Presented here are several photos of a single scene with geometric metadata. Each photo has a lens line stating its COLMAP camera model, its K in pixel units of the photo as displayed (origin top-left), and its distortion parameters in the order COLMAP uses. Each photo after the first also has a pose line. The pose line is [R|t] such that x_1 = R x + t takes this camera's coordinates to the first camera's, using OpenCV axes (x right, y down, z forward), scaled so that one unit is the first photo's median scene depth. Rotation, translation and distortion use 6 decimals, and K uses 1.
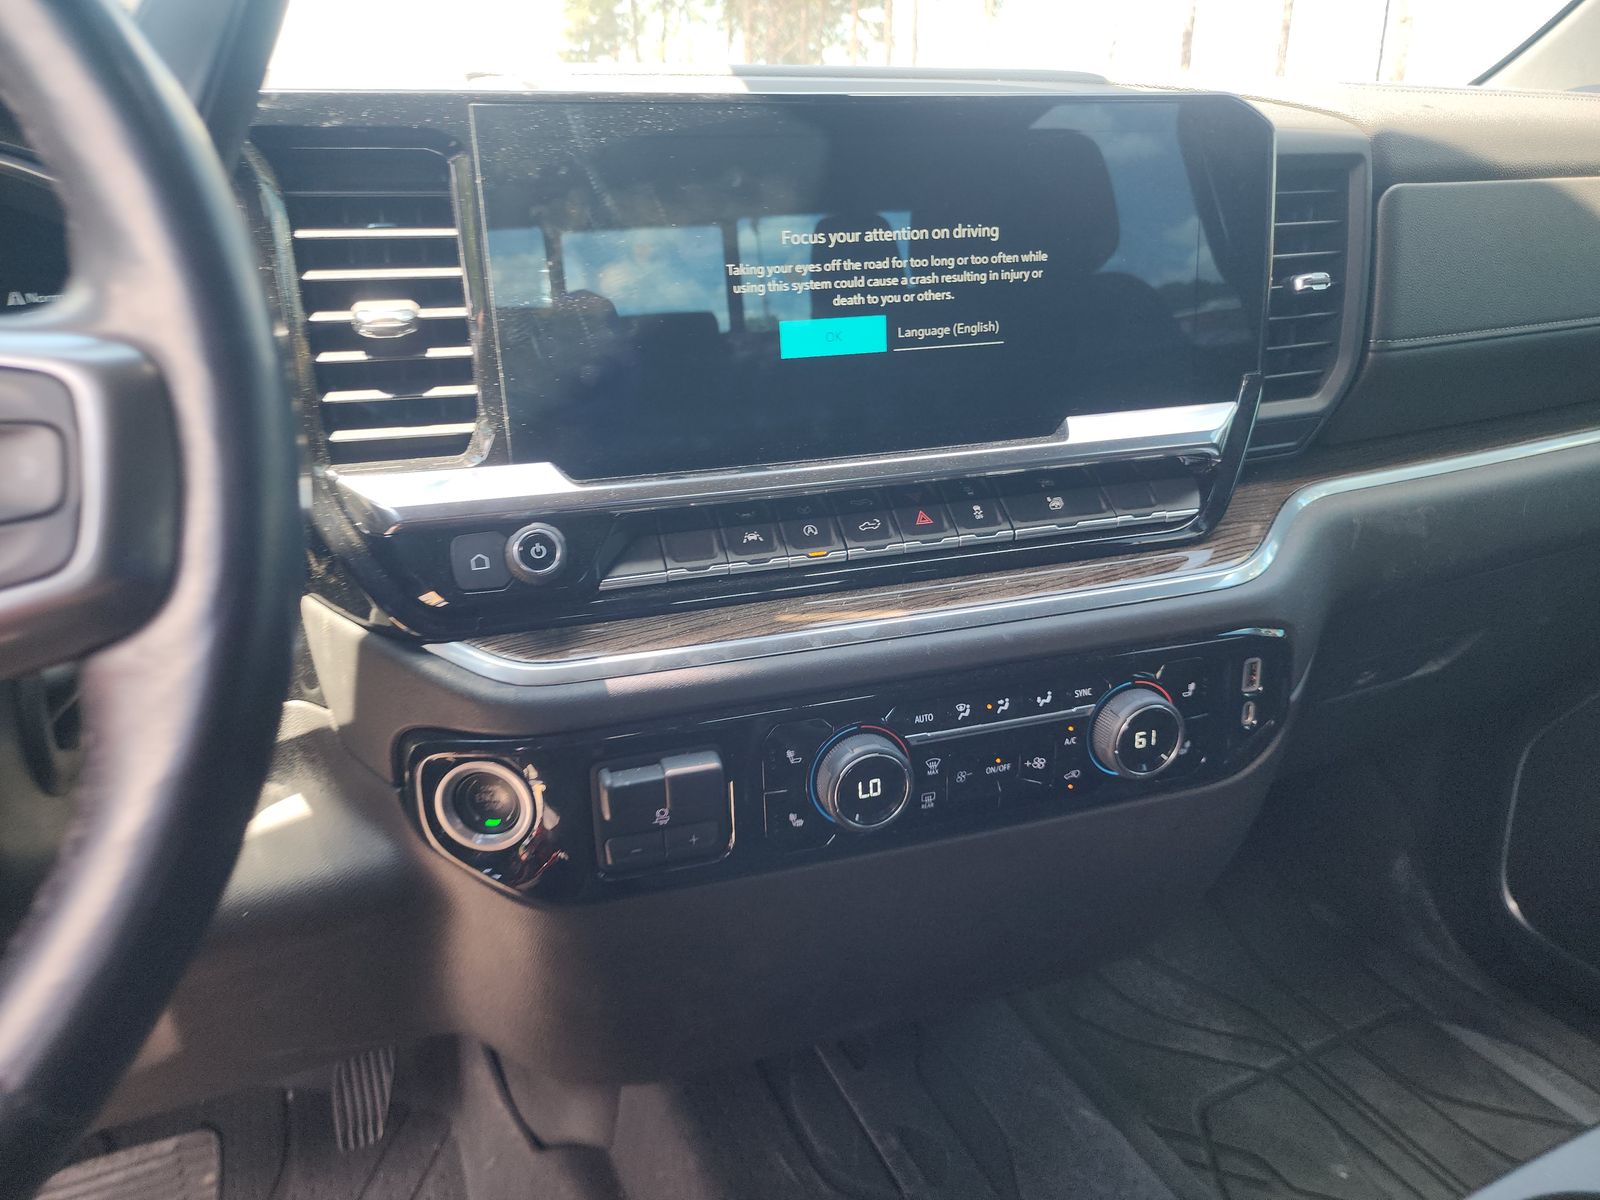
lens RADIAL K [[1077.5, 0, 794.7], [0, 1077.5, 609.1], [0, 0, 1]] dist [0.007632, -0.030234]
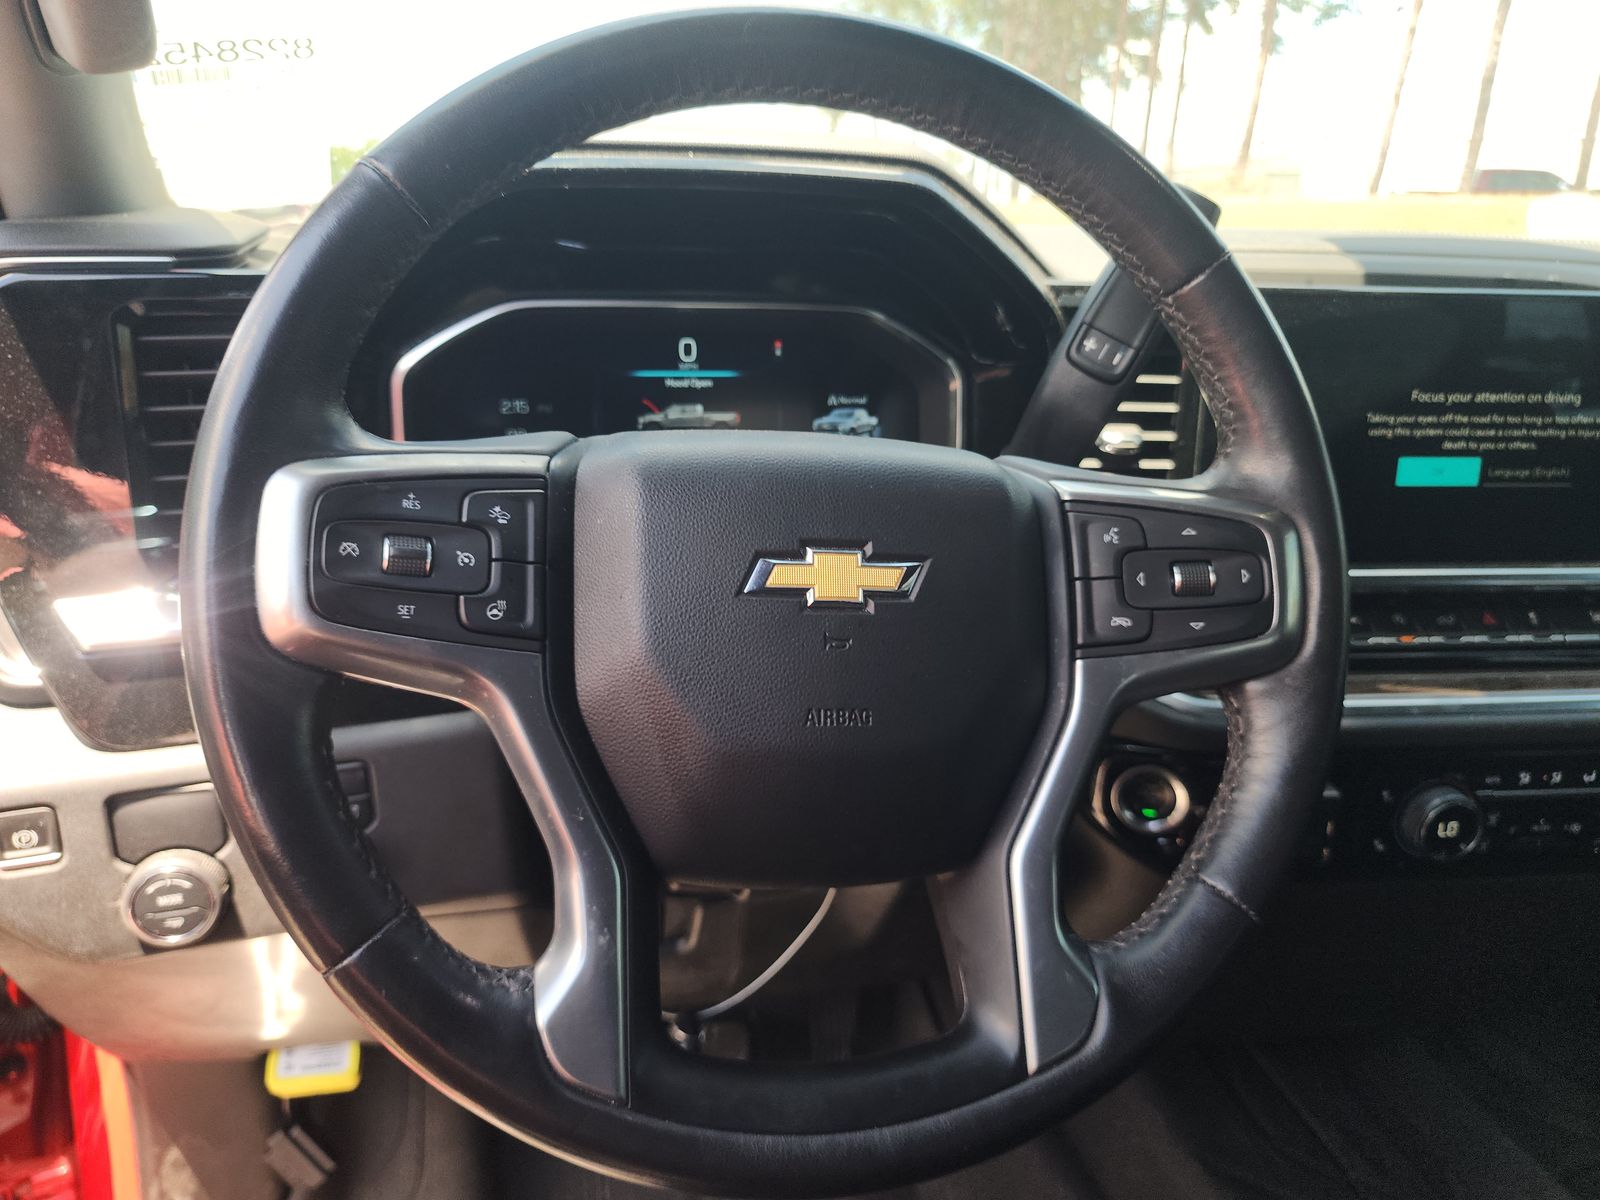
lens RADIAL K [[1077.5, 0, 787.8], [0, 1077.5, 589.7], [0, 0, 1]] dist [0.007632, -0.030234]
pose [[0.975691, 0.105968, -0.191830, -0.453974], [-0.112842, 0.993292, -0.025240, 0.005229], [0.187868, 0.046273, 0.981104, -0.388262]]
